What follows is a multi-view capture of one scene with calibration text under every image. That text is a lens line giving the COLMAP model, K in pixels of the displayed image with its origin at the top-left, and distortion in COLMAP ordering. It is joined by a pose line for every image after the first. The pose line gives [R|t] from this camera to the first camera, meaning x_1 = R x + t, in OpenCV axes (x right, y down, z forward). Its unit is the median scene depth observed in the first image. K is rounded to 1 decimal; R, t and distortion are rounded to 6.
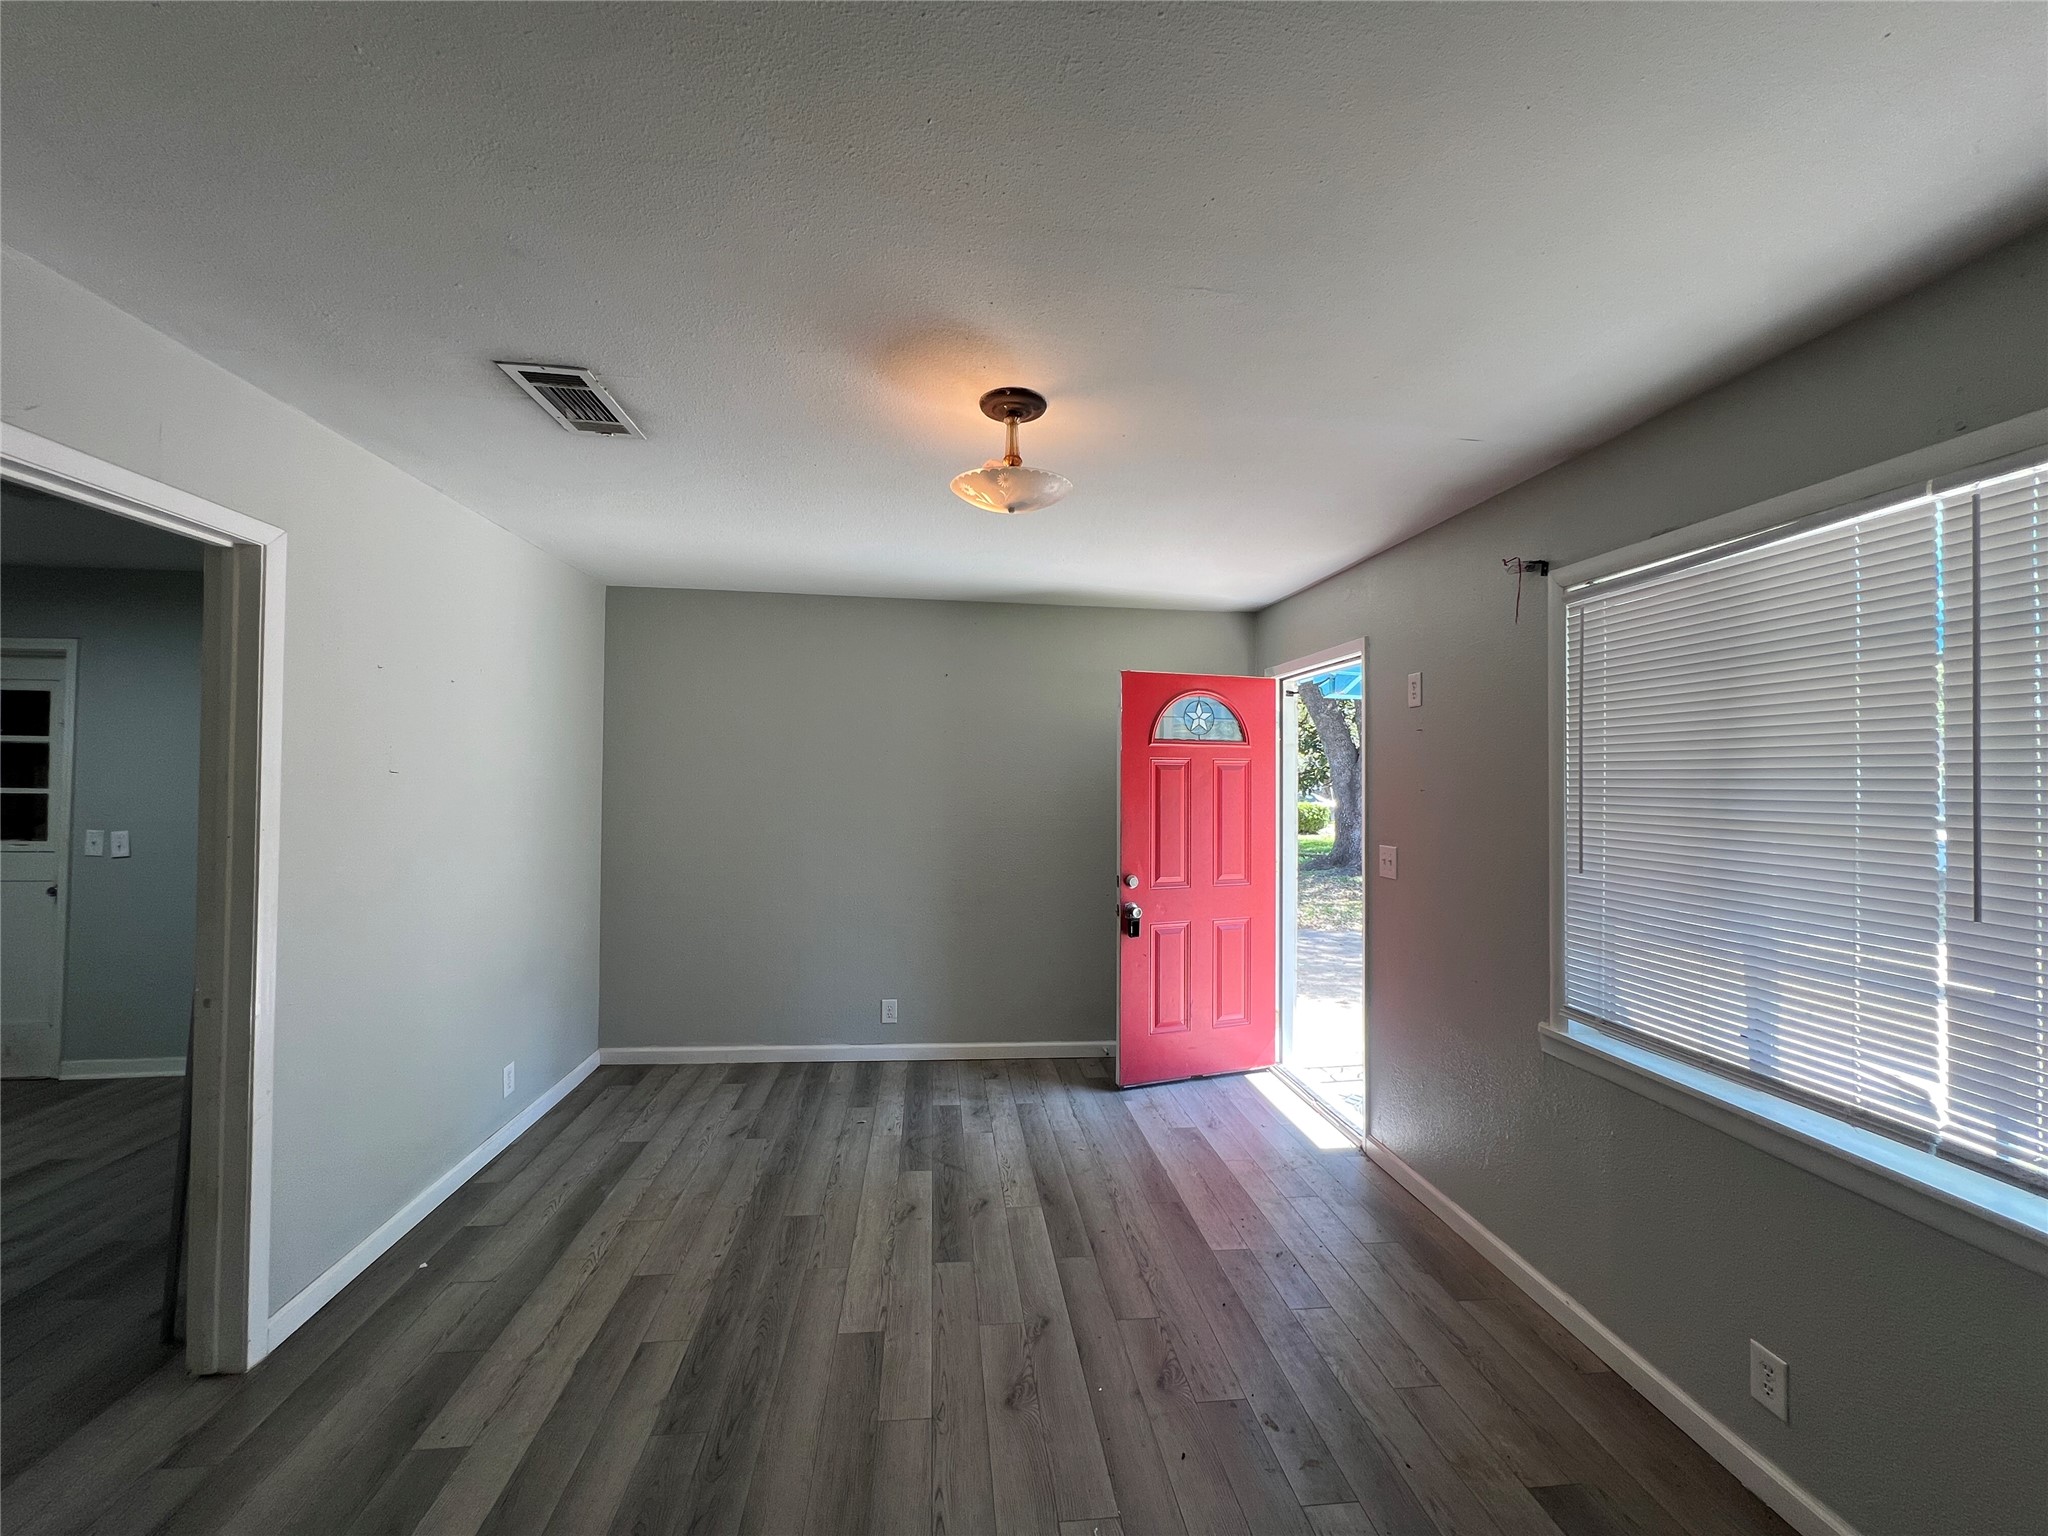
lens RADIAL K [[818.2, 0, 1023.2], [0, 818.2, 760.8], [0, 0, 1]] dist [-0.009231, 0.001598]
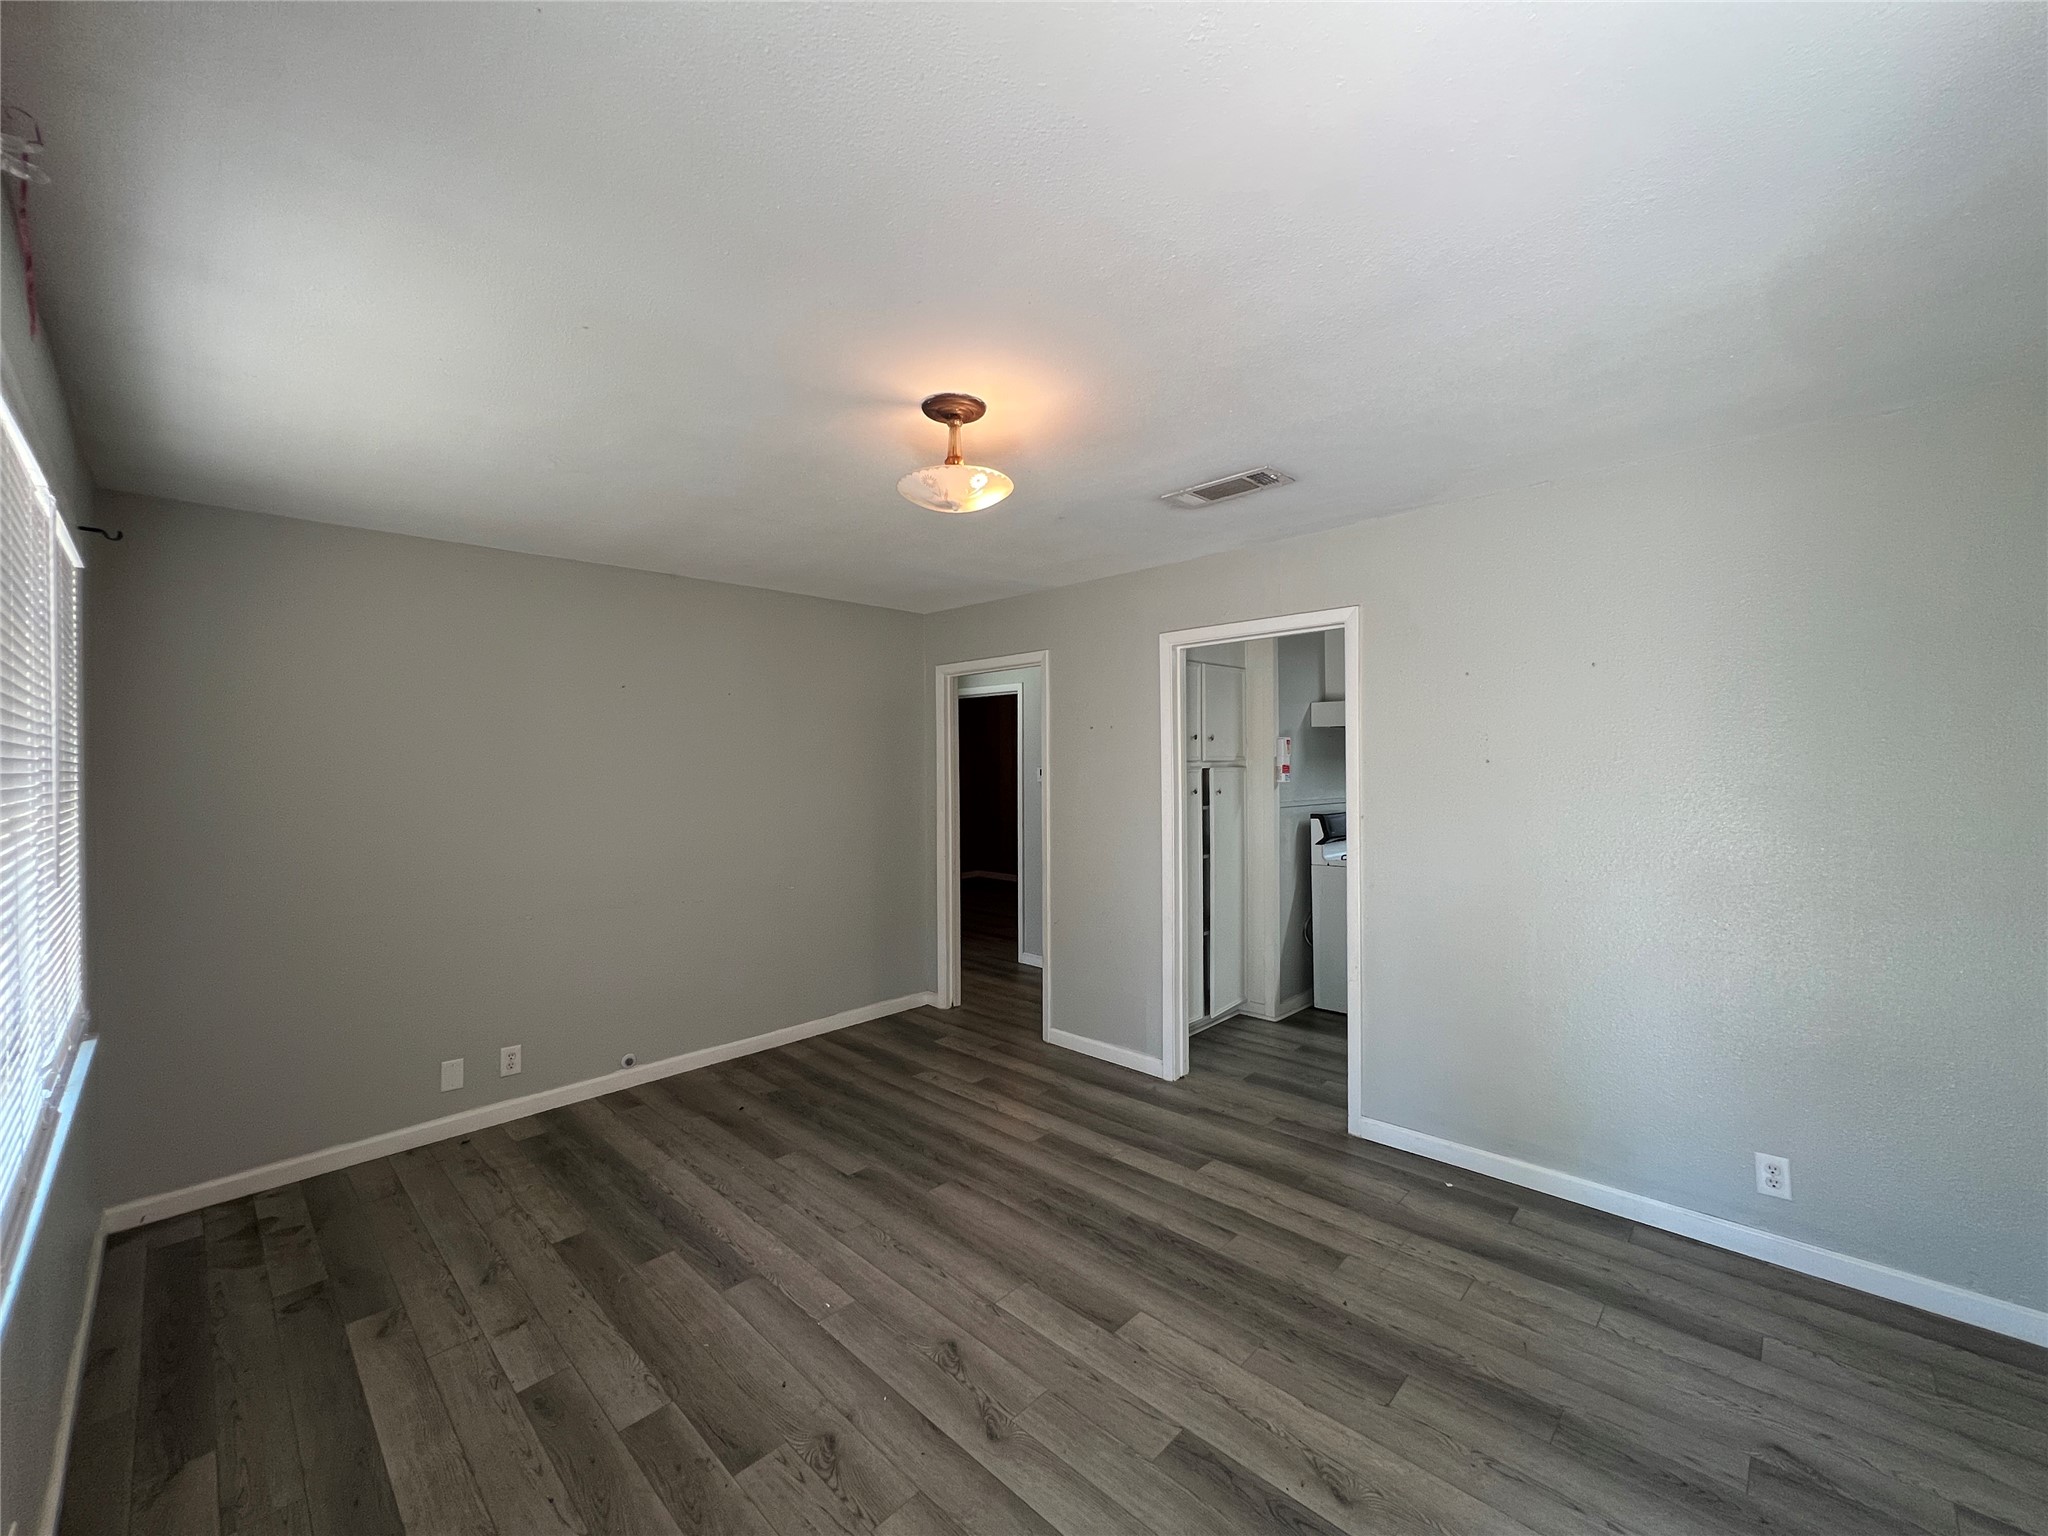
lens RADIAL K [[818.2, 0, 1032.6], [0, 818.2, 770.9], [0, 0, 1]] dist [-0.009231, 0.001598]
pose [[-0.763965, -0.000783, -0.645257, 0.513569], [0.011479, 0.999825, -0.014804, 0.039051], [0.645156, -0.018717, -0.763822, 1.637018]]
